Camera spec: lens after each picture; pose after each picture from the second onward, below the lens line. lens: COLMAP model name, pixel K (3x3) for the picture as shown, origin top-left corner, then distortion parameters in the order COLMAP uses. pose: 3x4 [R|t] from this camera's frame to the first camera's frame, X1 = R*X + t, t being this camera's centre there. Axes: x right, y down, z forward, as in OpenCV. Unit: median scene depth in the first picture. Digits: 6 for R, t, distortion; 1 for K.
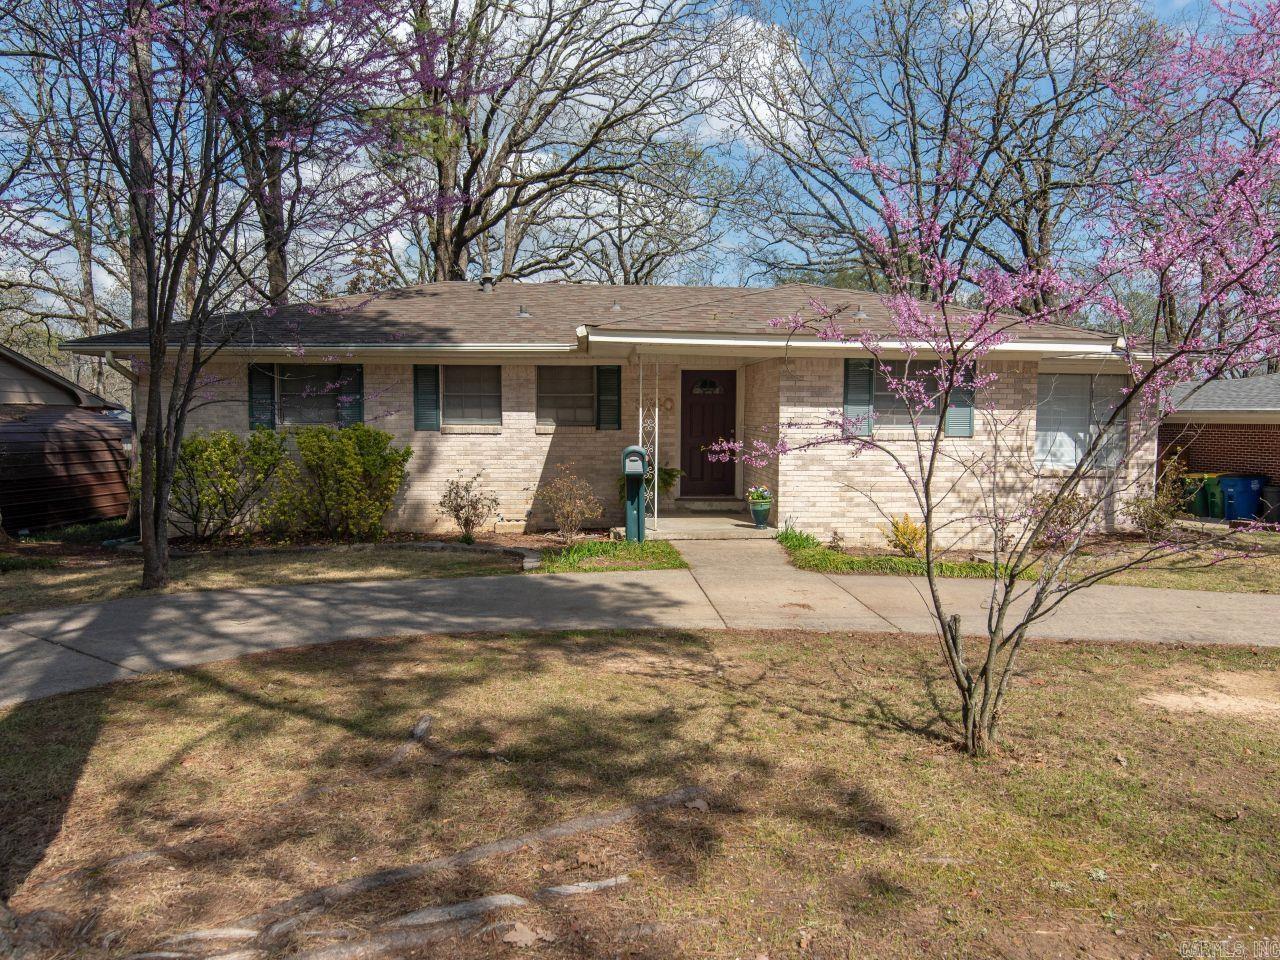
lens RADIAL K [[855.8, 0, 636.4], [0, 855.8, 481.7], [0, 0, 1]] dist [-0.011547, -0.000469]
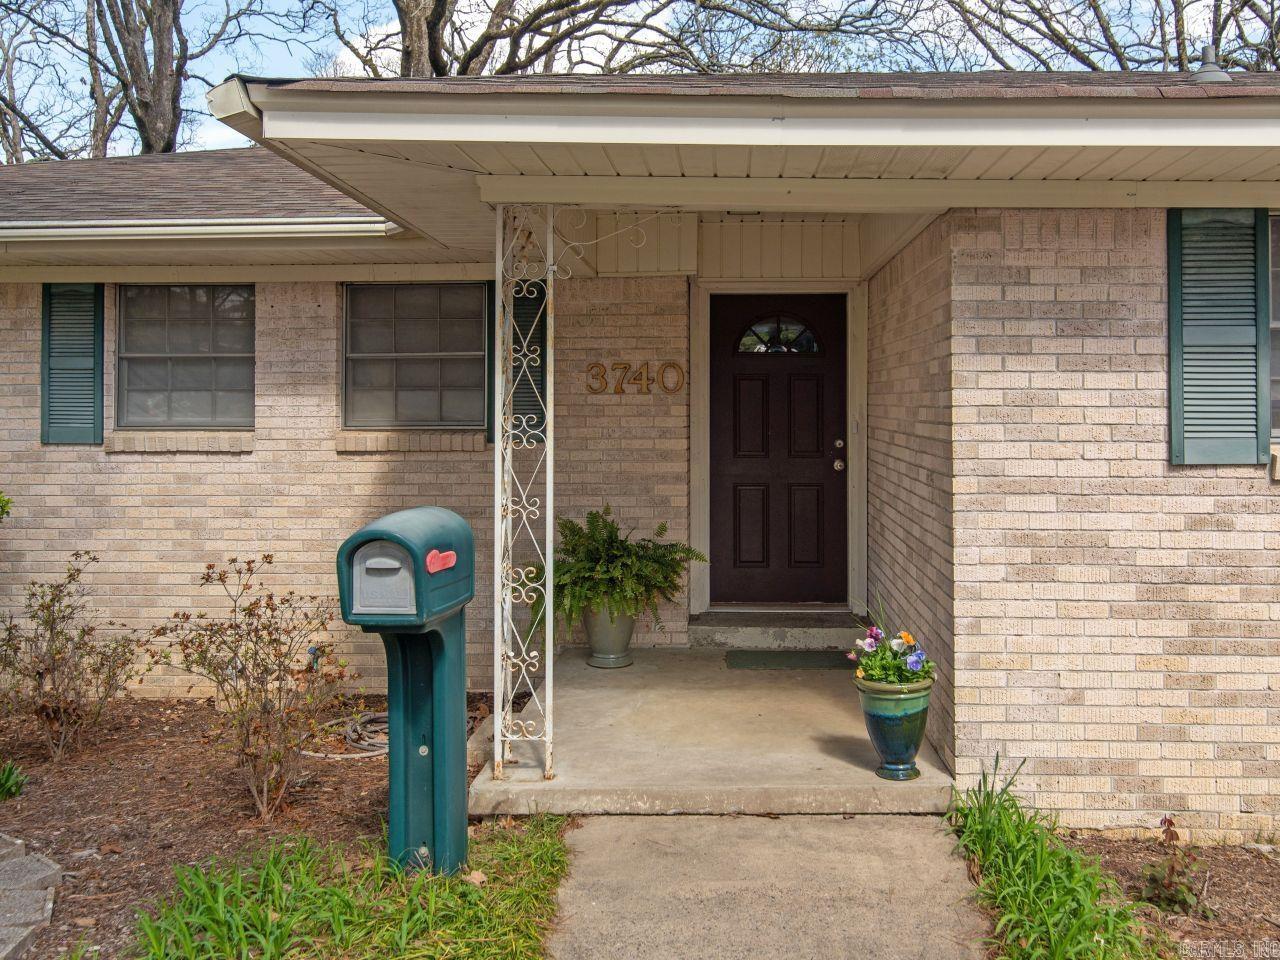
lens RADIAL K [[1054.8, 0, 698.4], [0, 1054.8, 394.1], [0, 0, 1]] dist [0.005637, -0.004880]
pose [[0.997546, -0.004435, -0.069869, 0.101524], [-0.002475, 0.995133, -0.098511, -0.041247], [0.069965, 0.098442, 0.992680, 0.611156]]
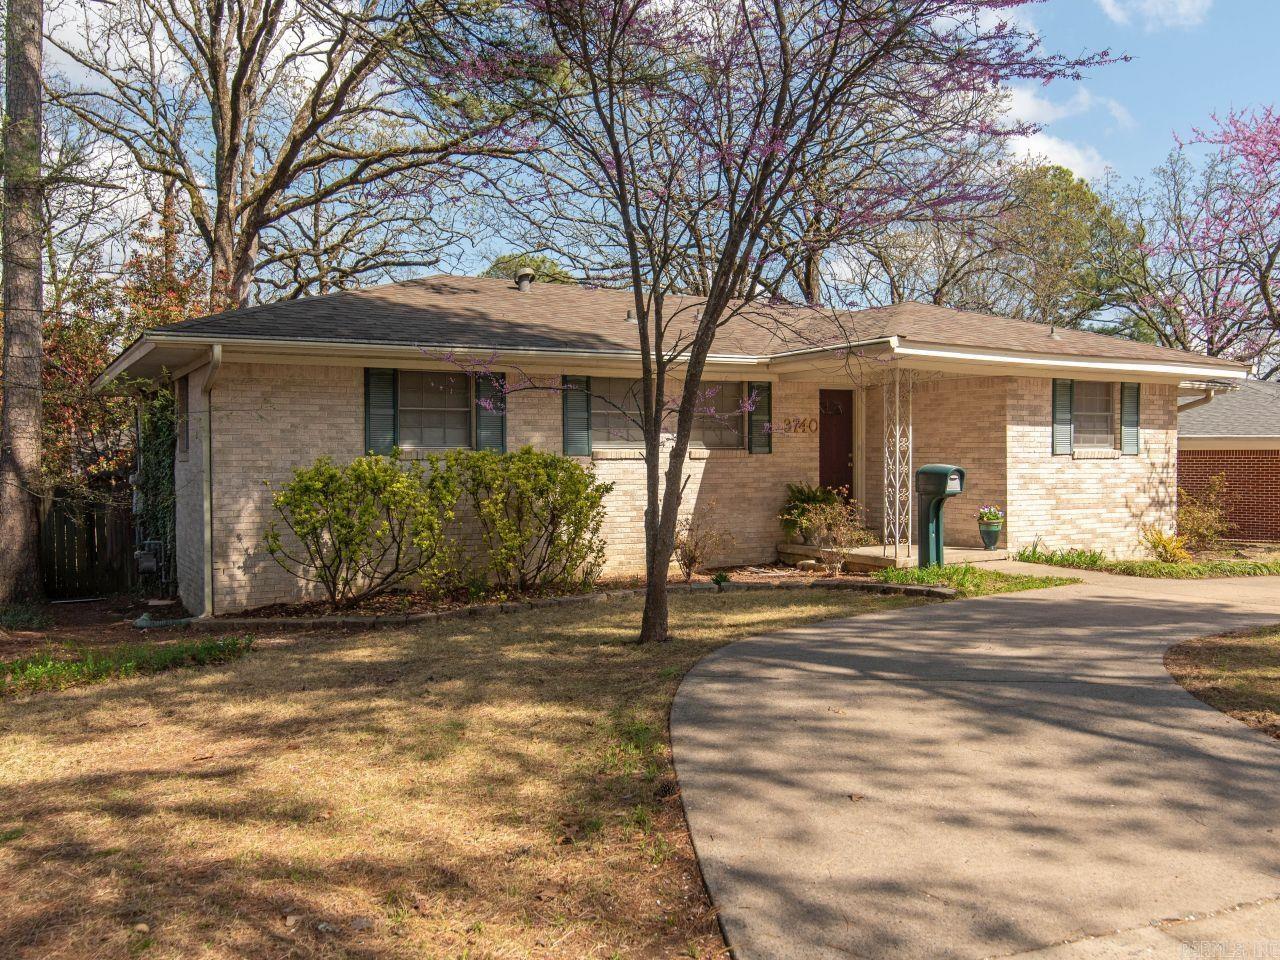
lens RADIAL K [[1047.6, 0, 638.6], [0, 1047.6, 475.1], [0, 0, 1]] dist [-0.037176, -0.000173]
pose [[0.910566, -0.014692, 0.413103, -0.702559], [0.039498, 0.997888, -0.051572, 0.014681], [-0.411473, 0.063276, 0.909223, 0.082546]]
